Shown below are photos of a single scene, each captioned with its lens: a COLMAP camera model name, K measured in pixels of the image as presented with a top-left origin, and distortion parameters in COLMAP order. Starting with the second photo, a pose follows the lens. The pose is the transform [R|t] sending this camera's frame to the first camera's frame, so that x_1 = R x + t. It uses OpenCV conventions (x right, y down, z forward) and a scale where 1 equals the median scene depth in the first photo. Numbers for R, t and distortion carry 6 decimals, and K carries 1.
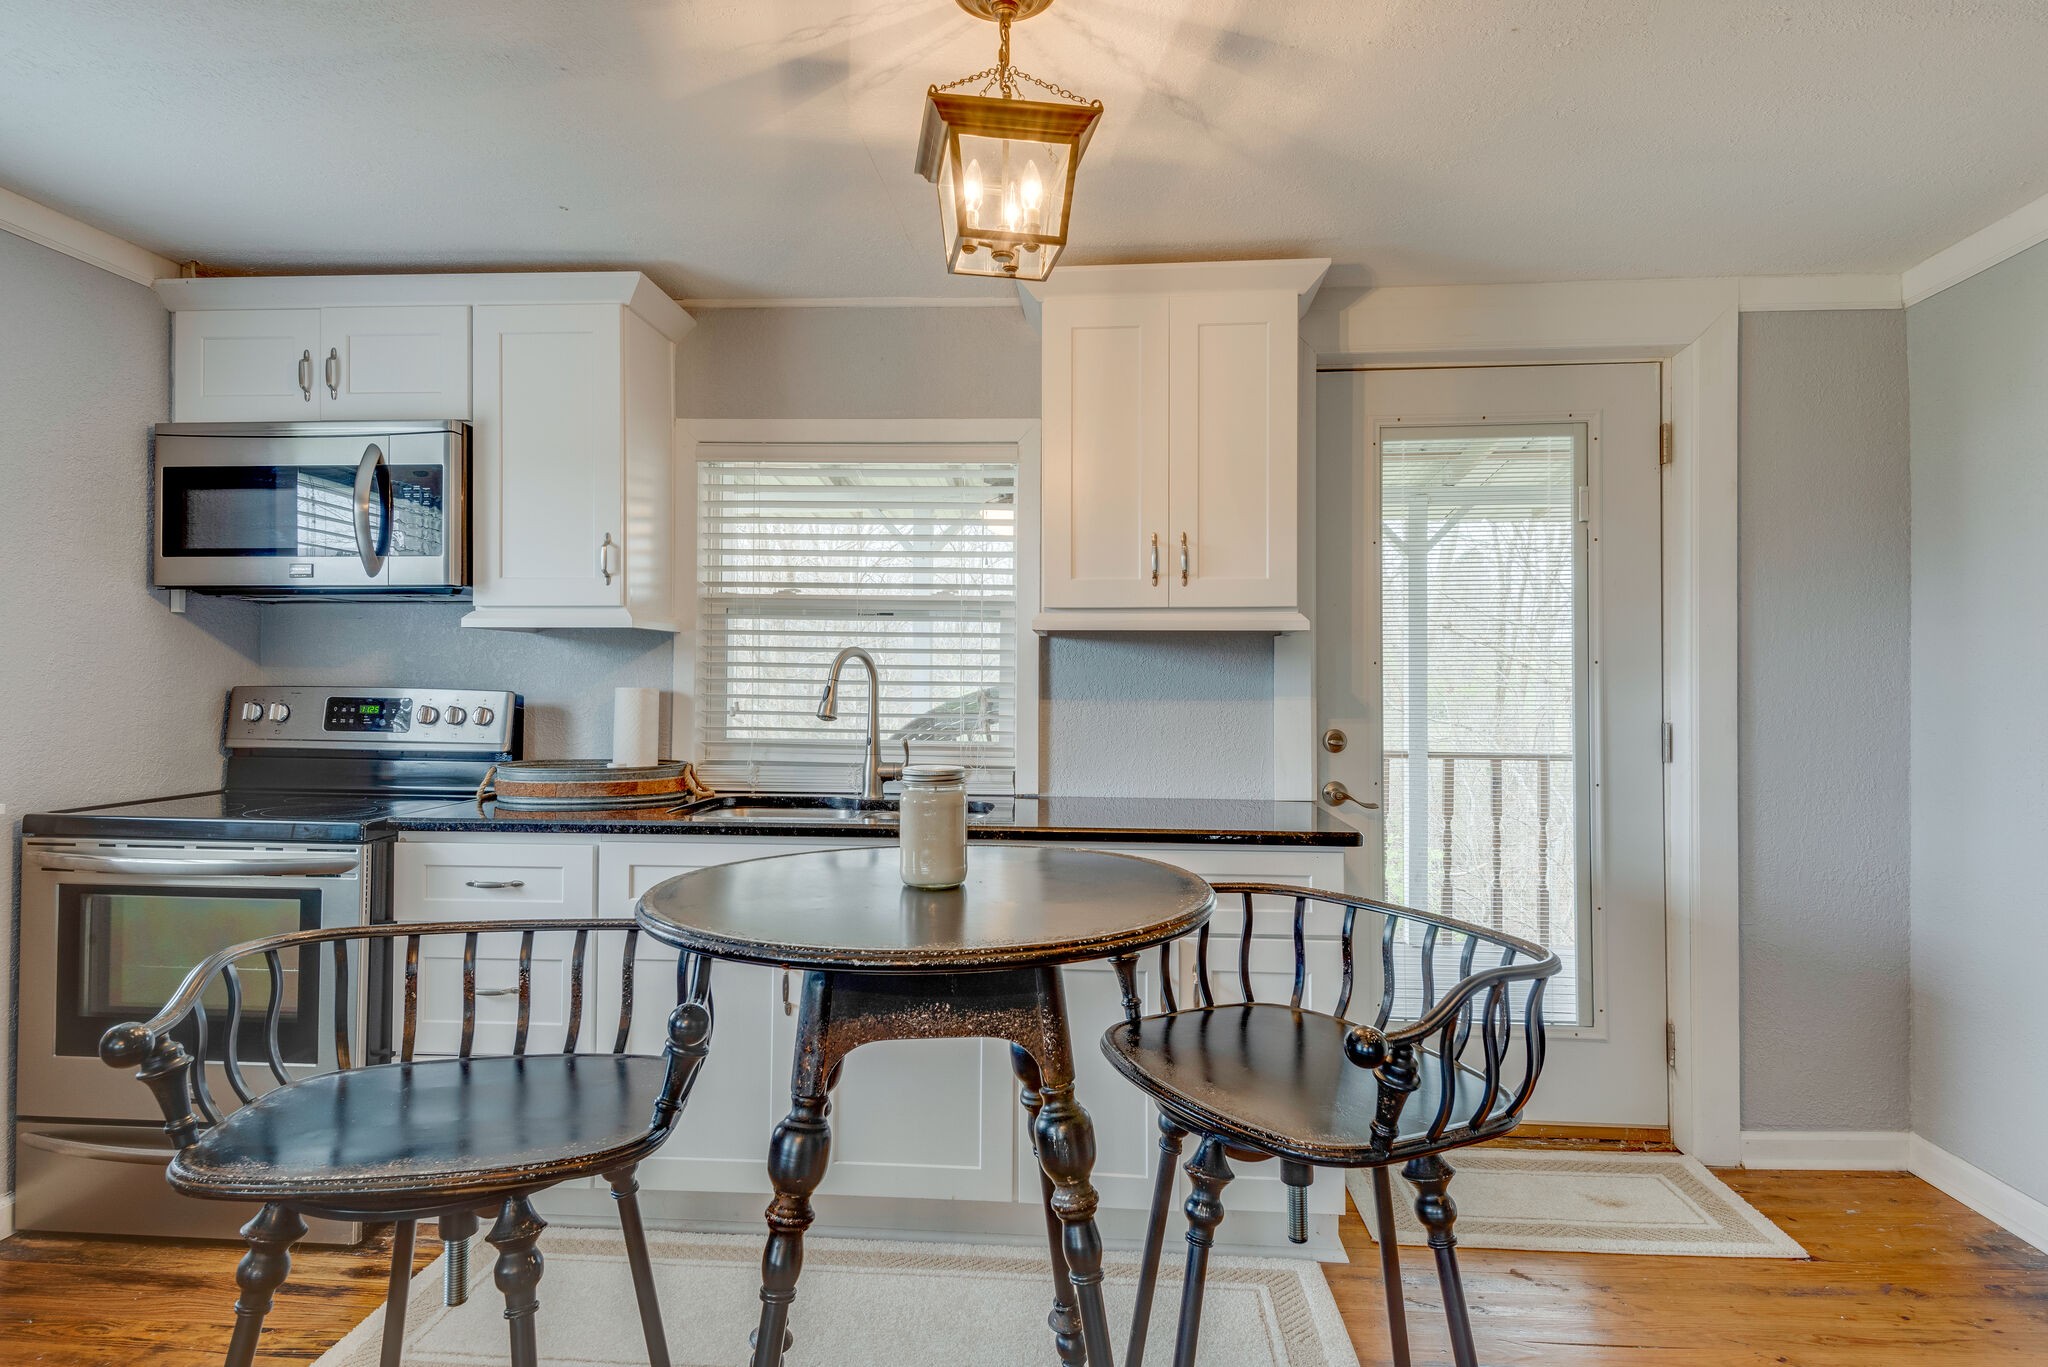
lens RADIAL K [[1126.5, 0, 1028.4], [0, 1126.5, 671.6], [0, 0, 1]] dist [0.023570, -0.013271]
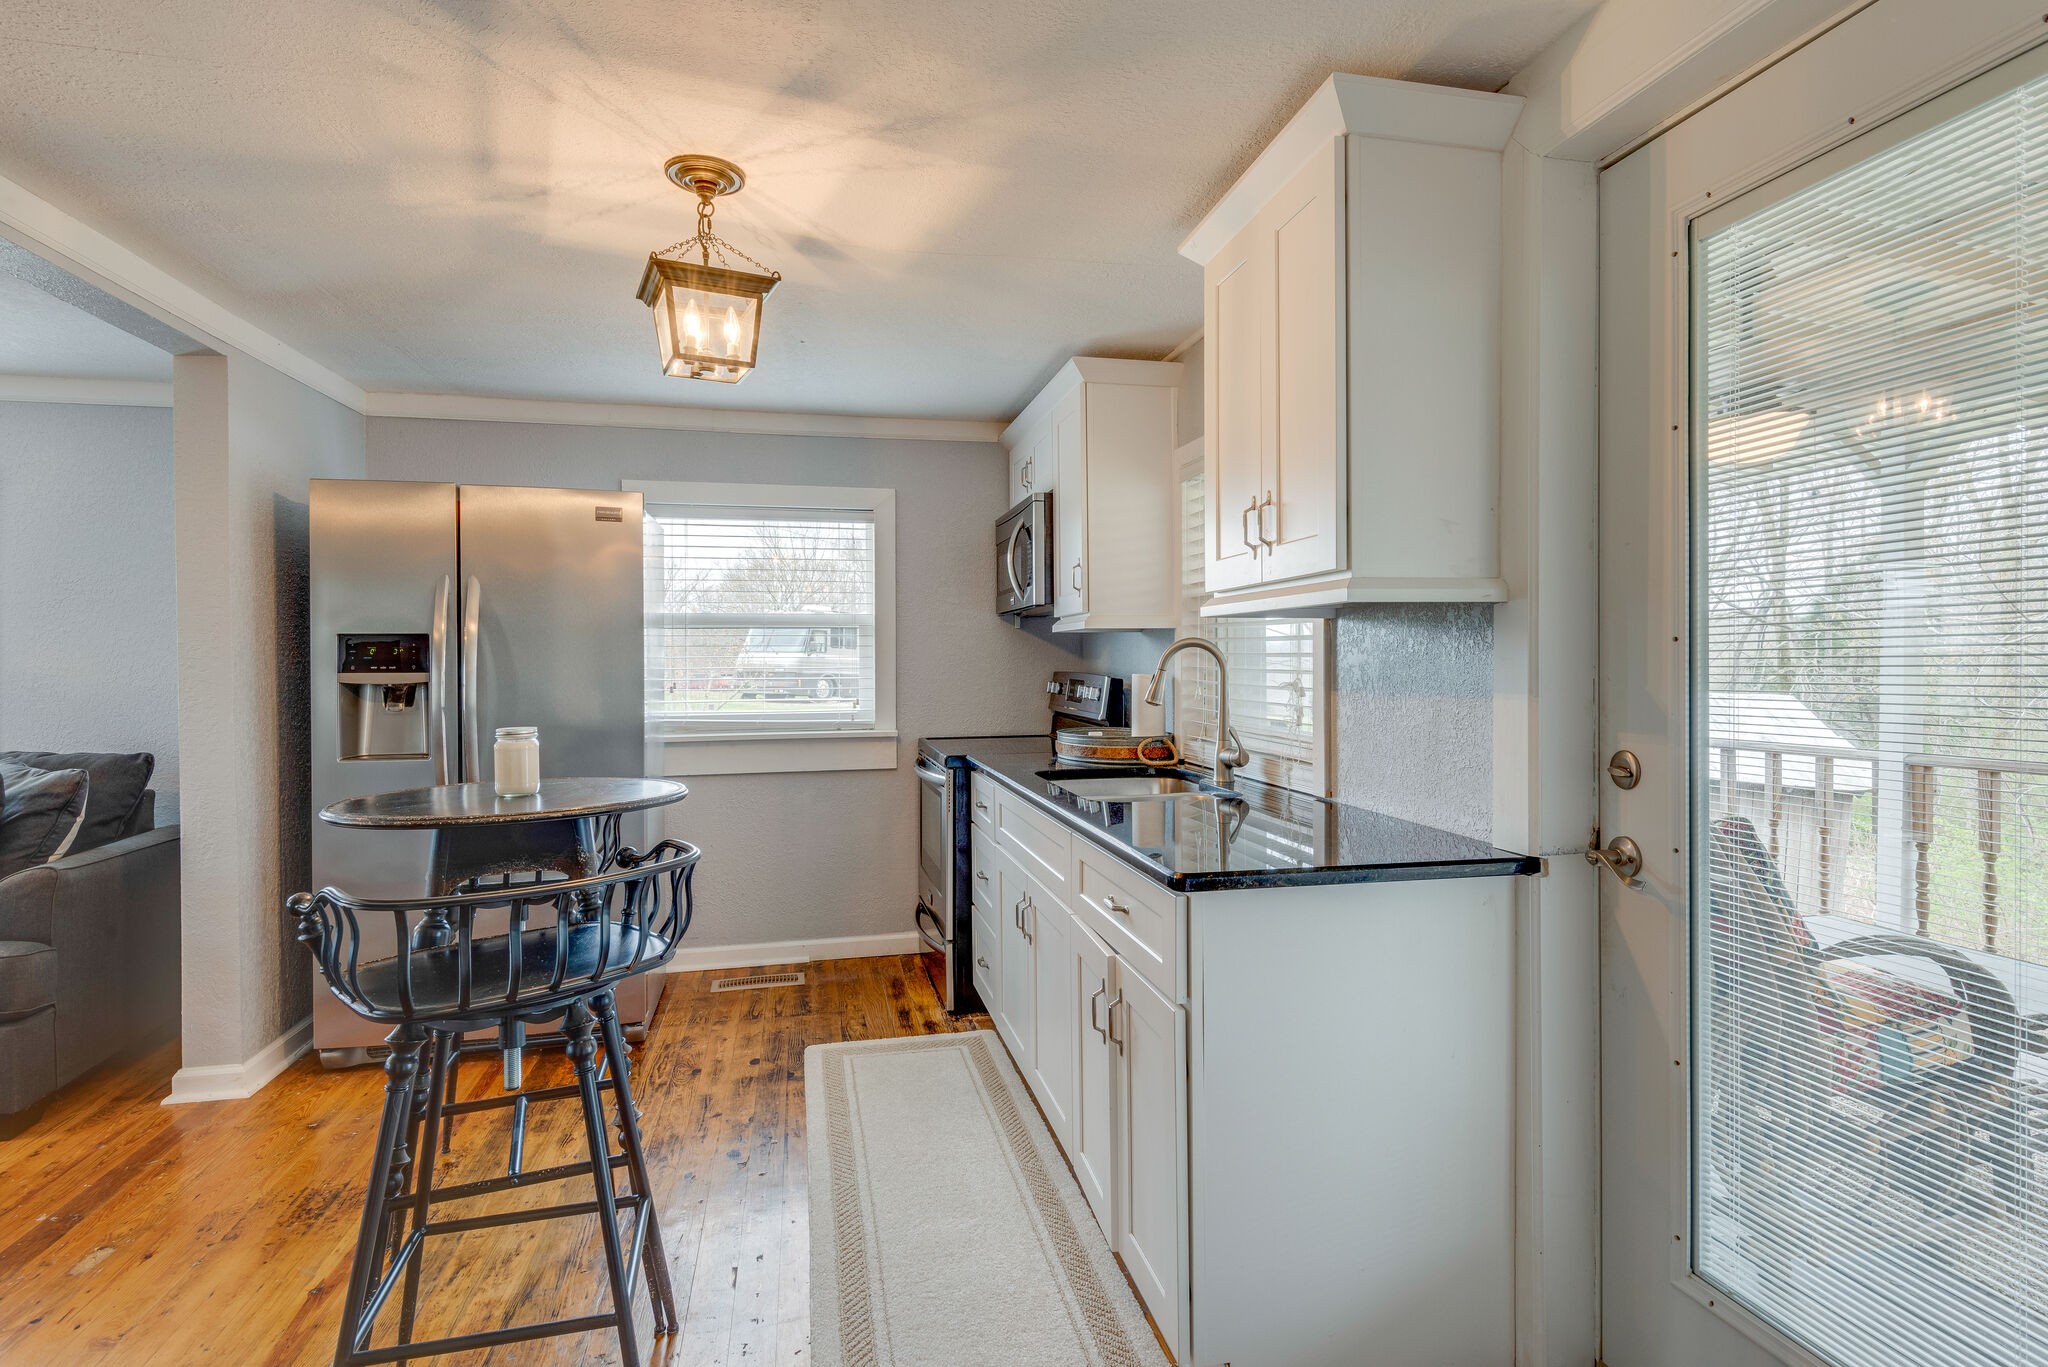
lens RADIAL K [[1060.5, 0, 1060.3], [0, 1060.5, 670.2], [0, 0, 1]] dist [0.015100, -0.012337]
pose [[0.307801, 0.002758, -0.951447, 0.781303], [0.017313, 0.999814, 0.008499, -0.001654], [0.951293, -0.019089, 0.307696, 0.578692]]
